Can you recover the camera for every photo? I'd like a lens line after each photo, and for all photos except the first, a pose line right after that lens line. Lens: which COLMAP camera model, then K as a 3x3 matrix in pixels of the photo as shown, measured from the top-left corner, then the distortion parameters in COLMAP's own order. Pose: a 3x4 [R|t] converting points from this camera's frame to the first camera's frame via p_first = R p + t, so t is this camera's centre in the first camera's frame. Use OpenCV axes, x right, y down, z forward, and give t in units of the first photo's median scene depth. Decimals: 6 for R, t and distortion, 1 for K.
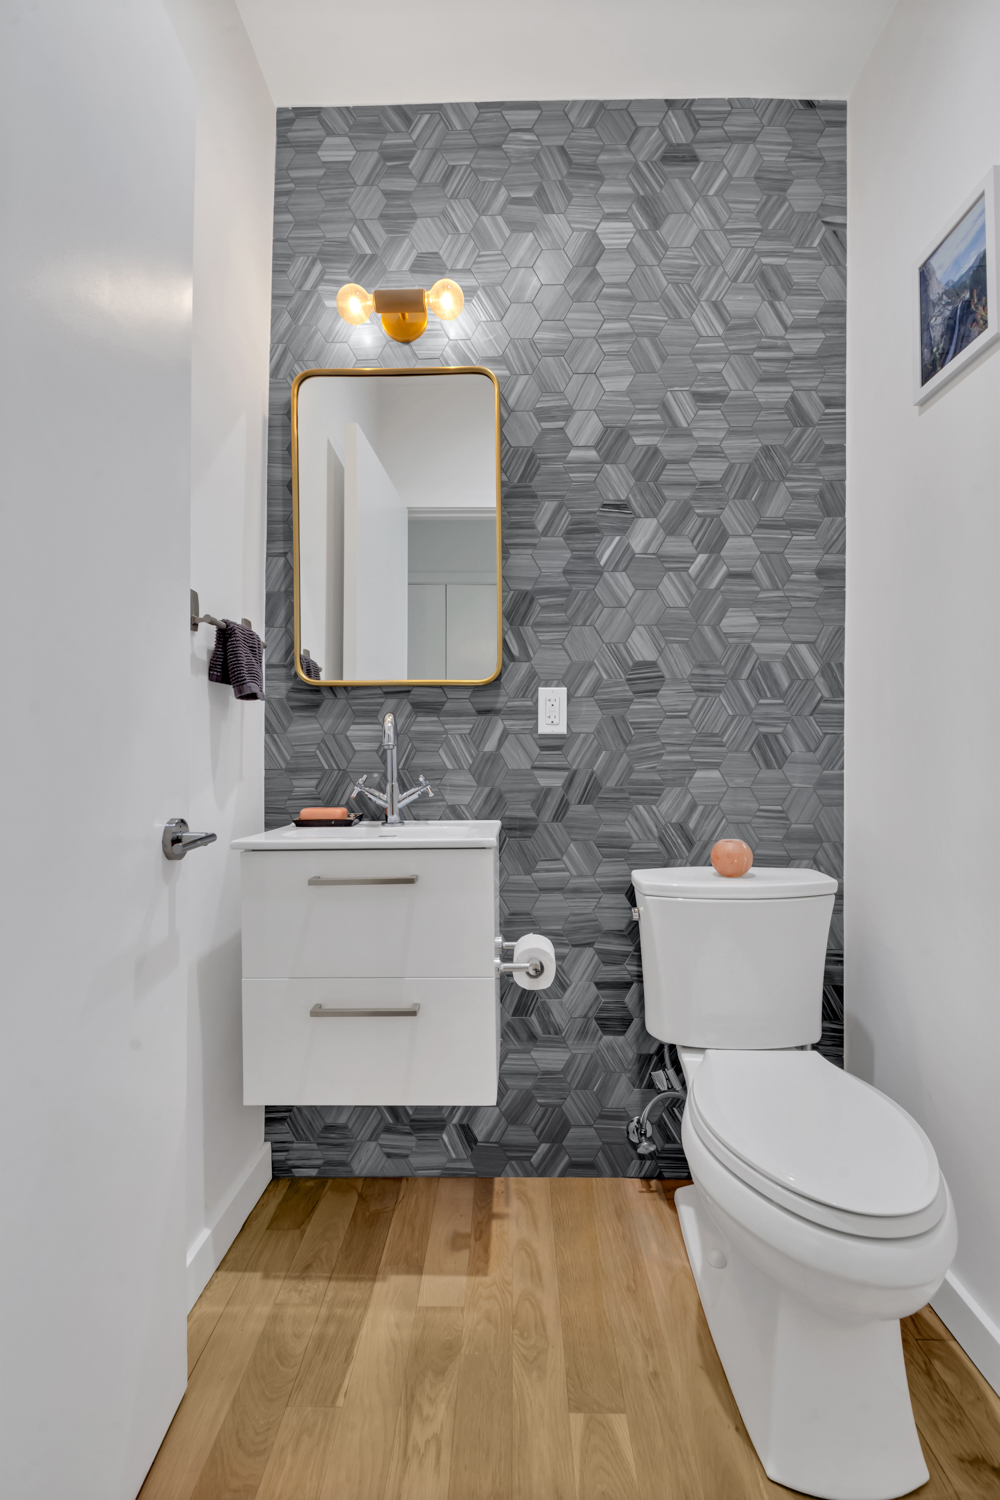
lens RADIAL K [[665.2, 0, 493.5], [0, 665.2, 761.2], [0, 0, 1]] dist [0.008035, -0.011141]
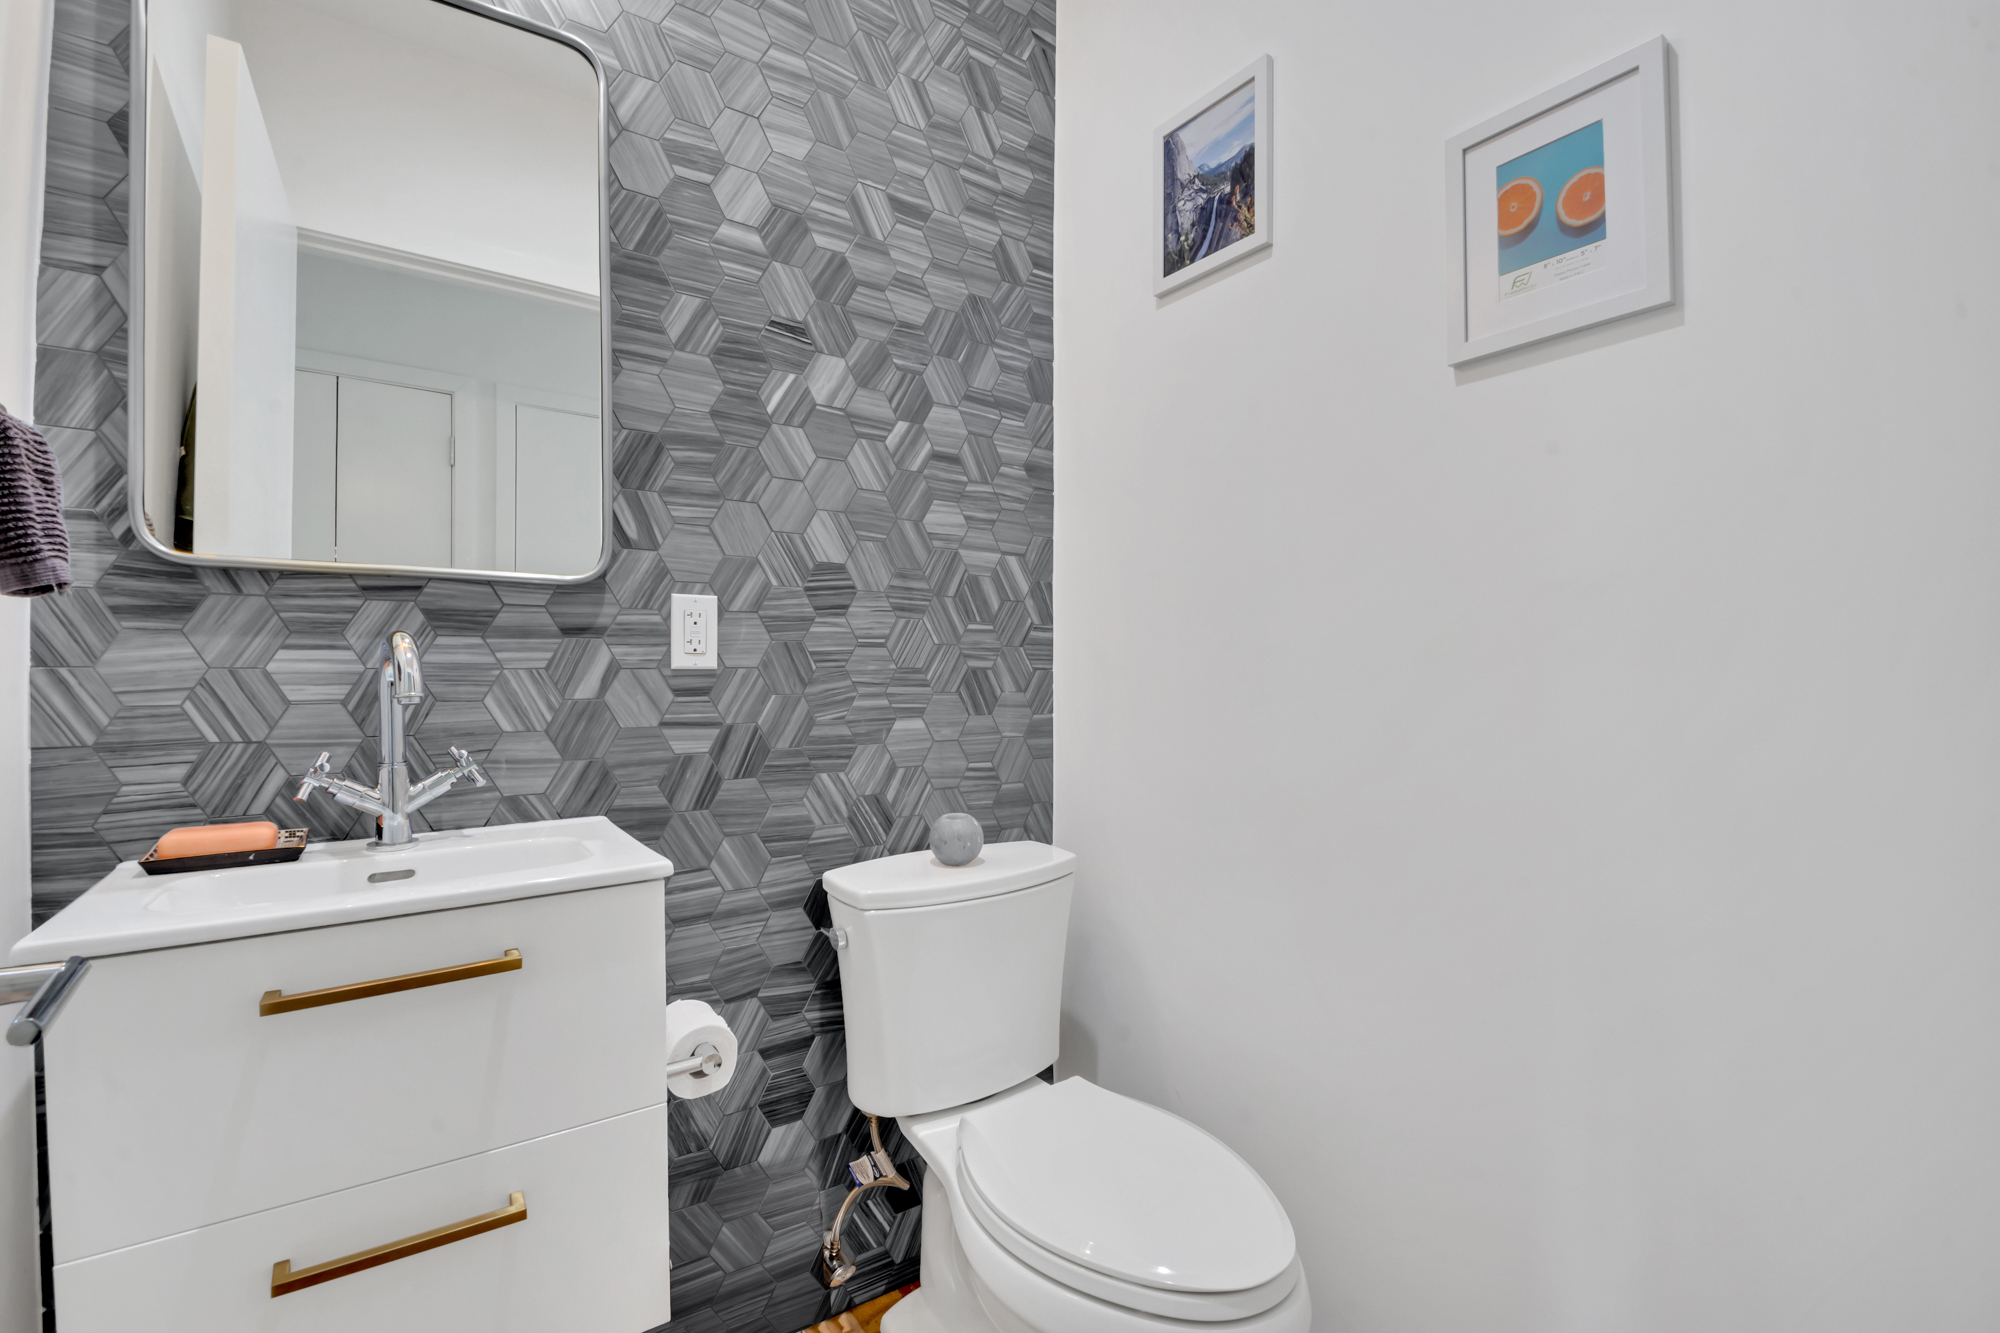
lens RADIAL K [[886.9, 0, 999.9], [0, 886.9, 670.6], [0, 0, 1]] dist [0.008035, -0.011141]
pose [[0.806062, 0.001119, 0.591829, -0.172703], [0.001534, 0.999991, -0.003980, -0.035531], [-0.591828, 0.004116, 0.806053, 0.158518]]
